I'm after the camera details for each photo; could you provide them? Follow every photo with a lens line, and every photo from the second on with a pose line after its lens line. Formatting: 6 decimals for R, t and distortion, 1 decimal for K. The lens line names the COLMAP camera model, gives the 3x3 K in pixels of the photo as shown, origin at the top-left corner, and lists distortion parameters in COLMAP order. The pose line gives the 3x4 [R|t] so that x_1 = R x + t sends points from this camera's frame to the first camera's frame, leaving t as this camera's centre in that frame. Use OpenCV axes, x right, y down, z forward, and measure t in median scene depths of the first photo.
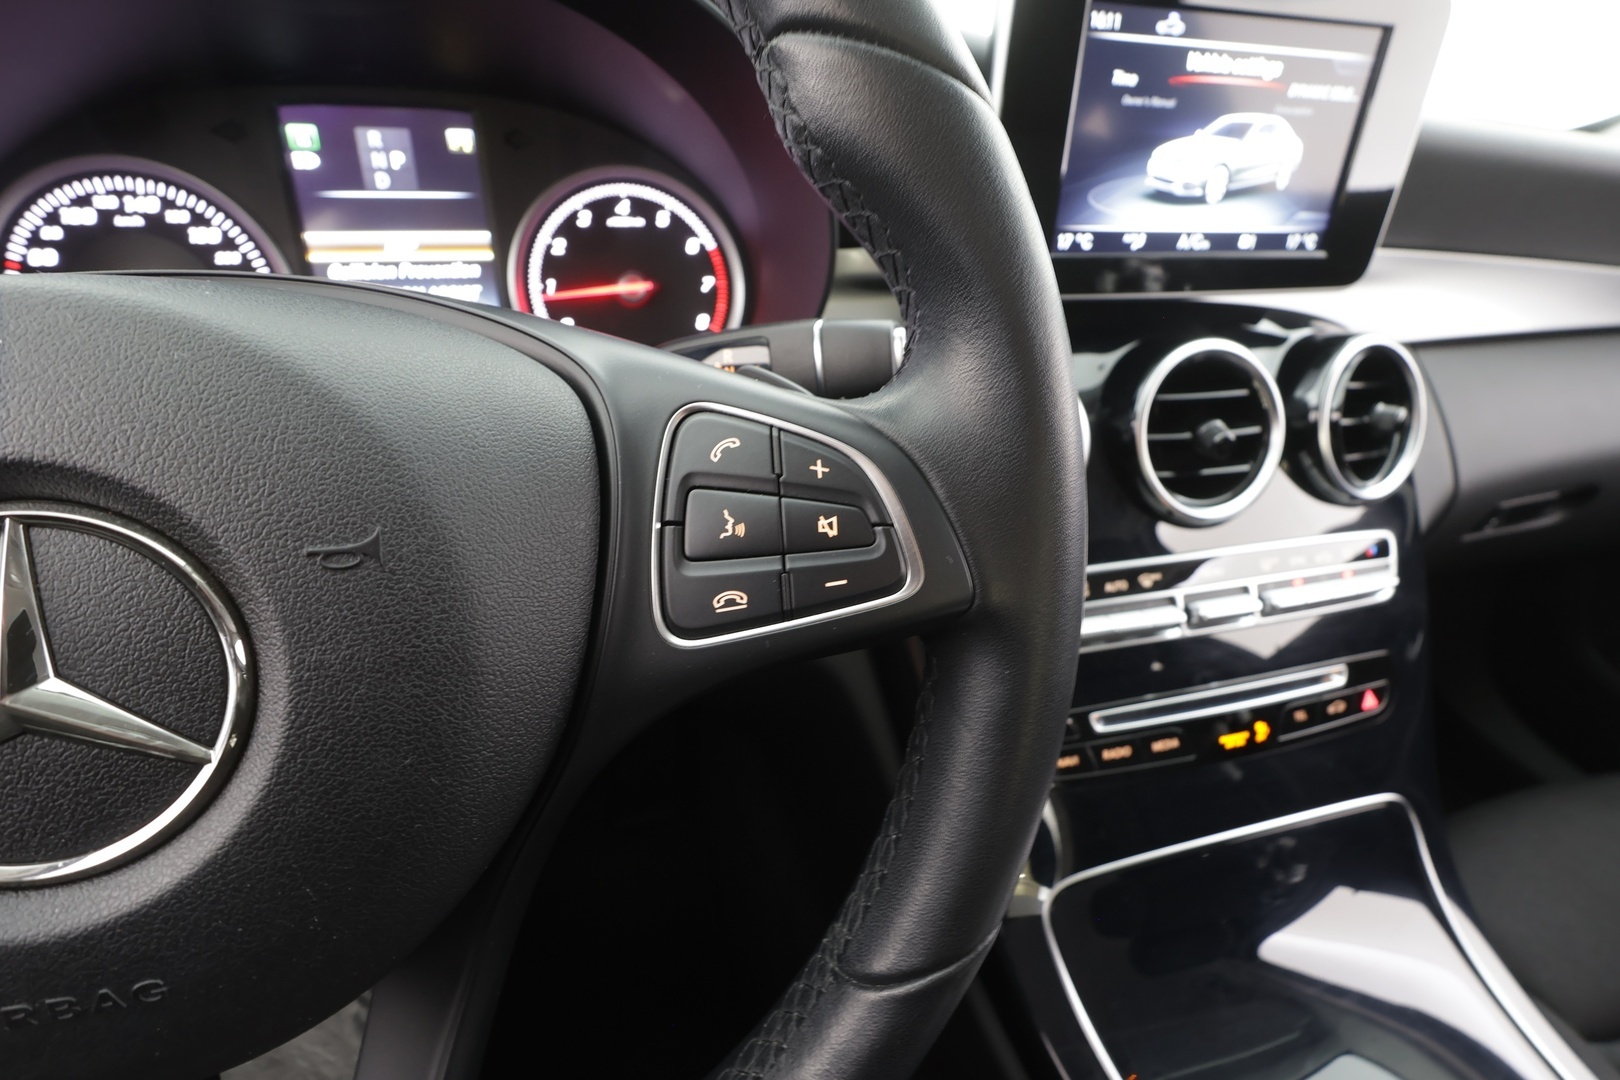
lens RADIAL K [[756.4, 0, 812.4], [0, 756.4, 548.4], [0, 0, 1]] dist [-0.004780, 0.002777]
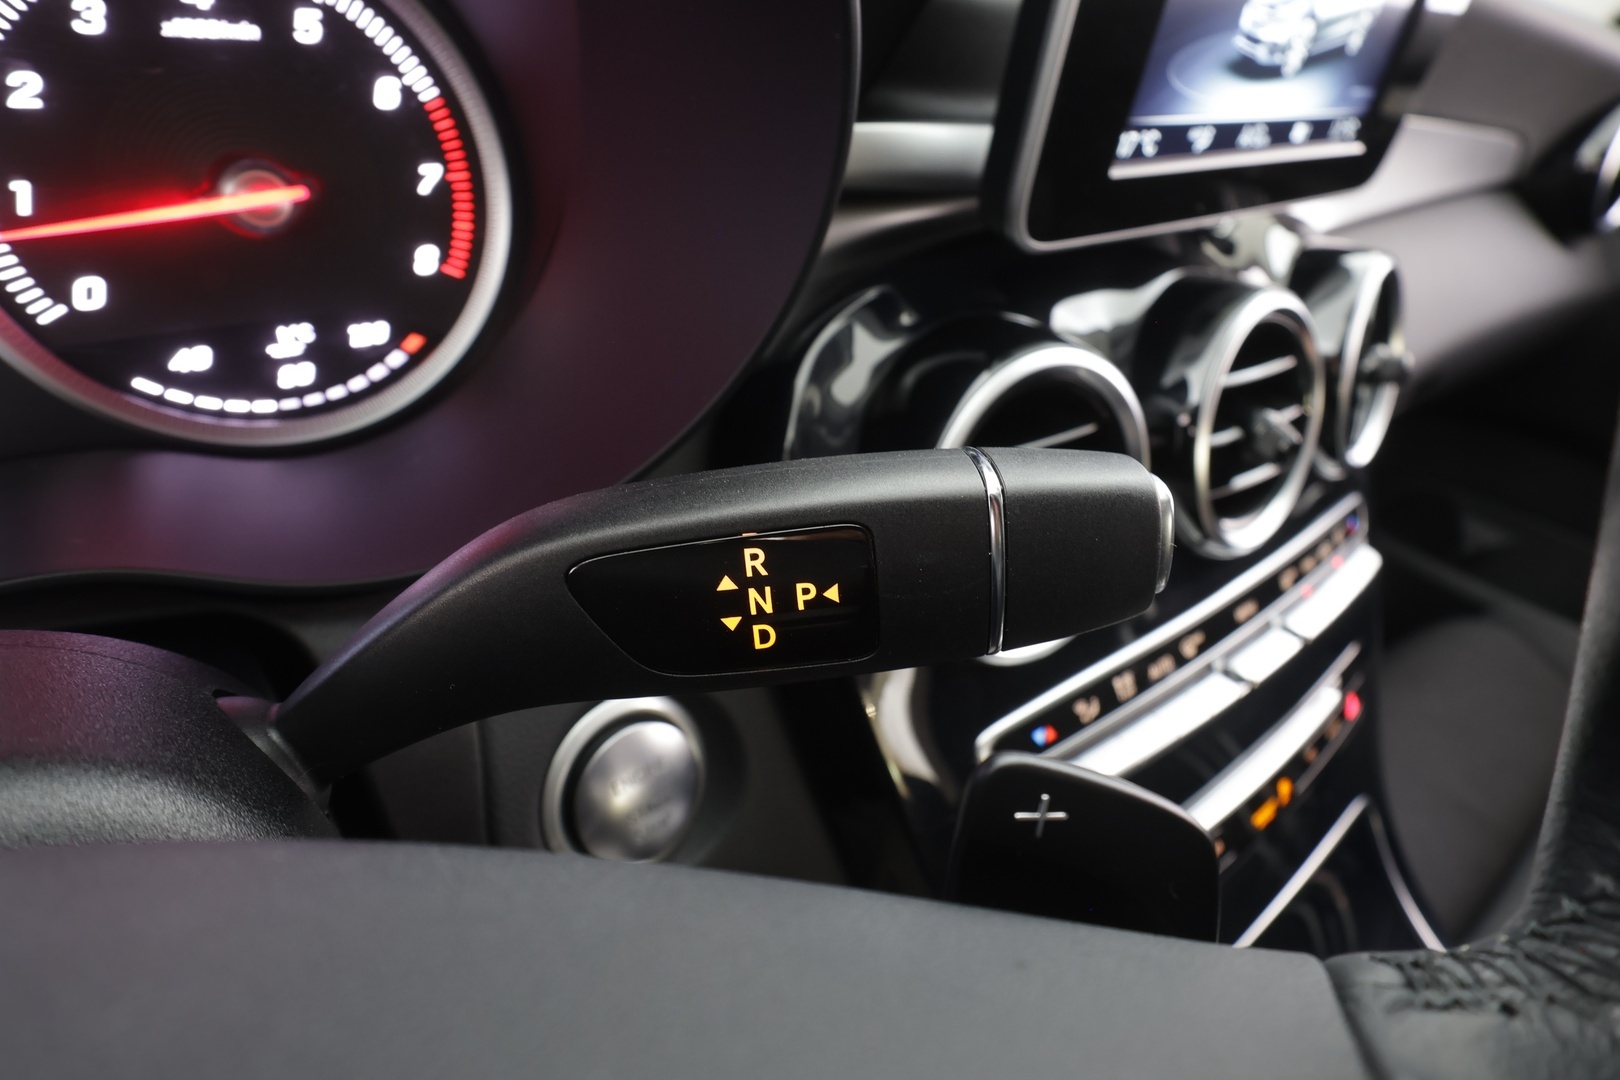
lens RADIAL K [[921.2, 0, 816.5], [0, 921.2, 541.4], [0, 0, 1]] dist [0.018909, -0.001806]
pose [[0.906795, -0.145963, 0.395496, -0.207065], [0.069570, 0.977097, 0.201101, -0.262004], [-0.415792, -0.154843, 0.896181, 0.403087]]
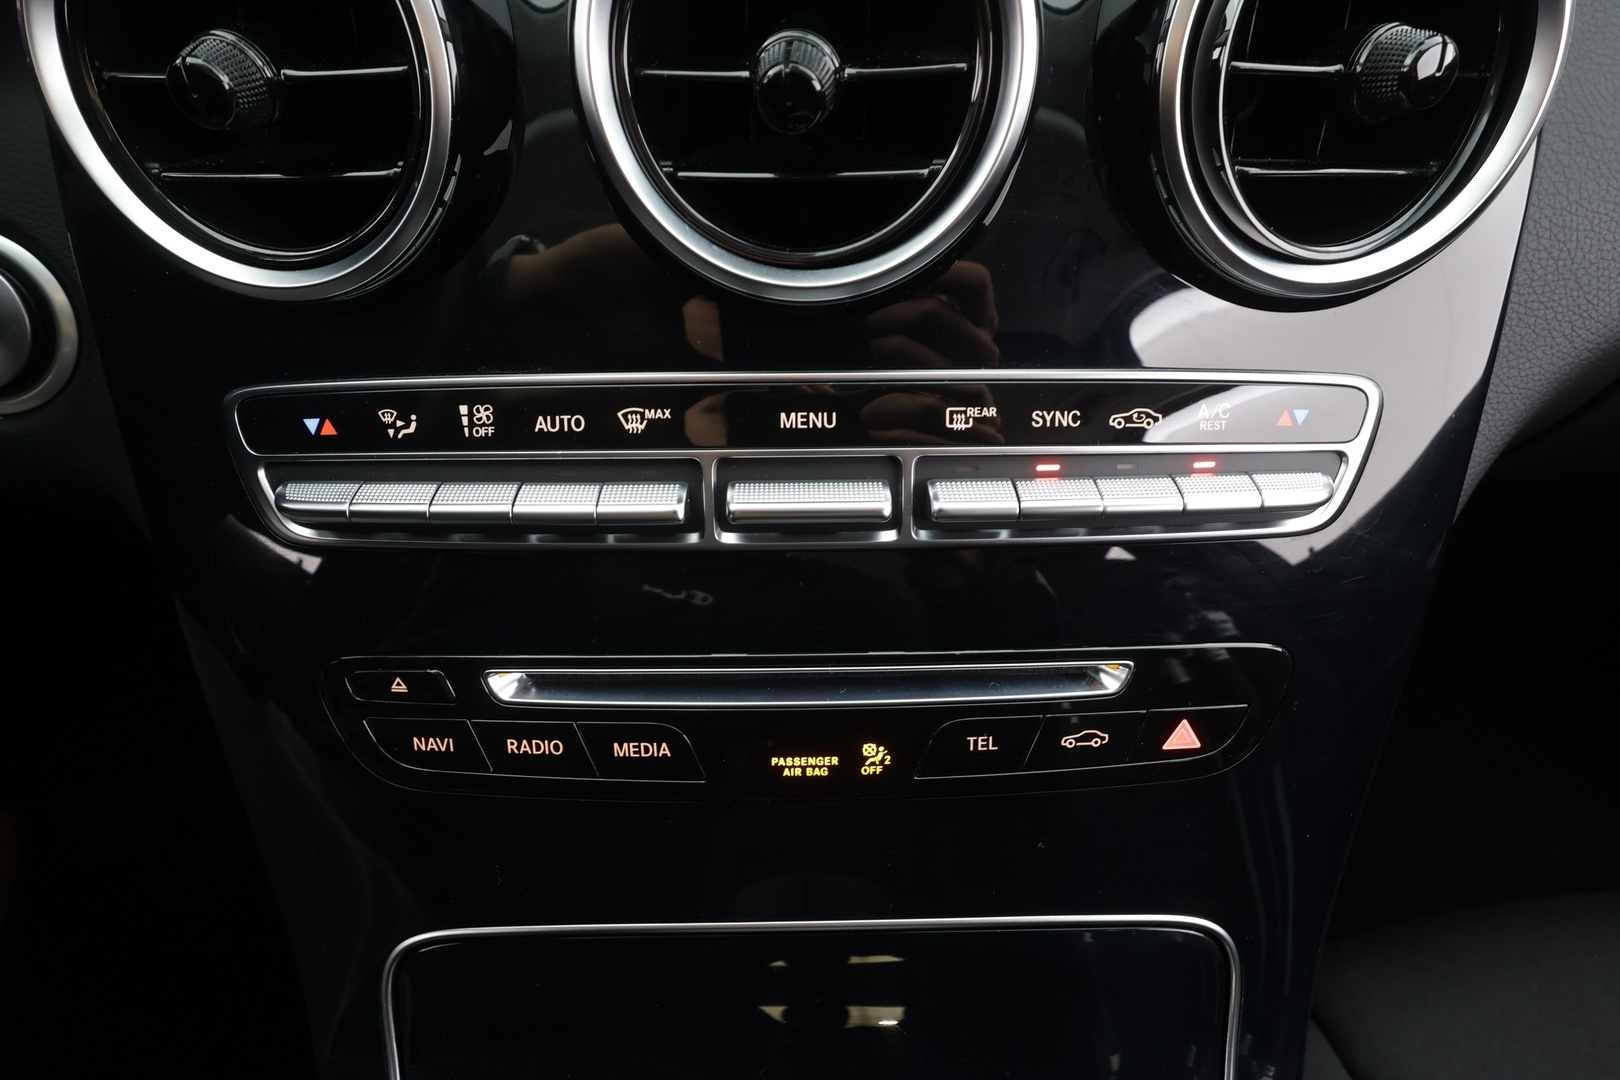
lens RADIAL K [[921.2, 0, 805.3], [0, 921.2, 564.8], [0, 0, 1]] dist [0.018909, -0.001806]
pose [[0.964911, 0.164904, -0.204336, 0.698619], [-0.101212, 0.951643, 0.290055, -0.048478], [0.242286, -0.259197, 0.934941, 0.497513]]
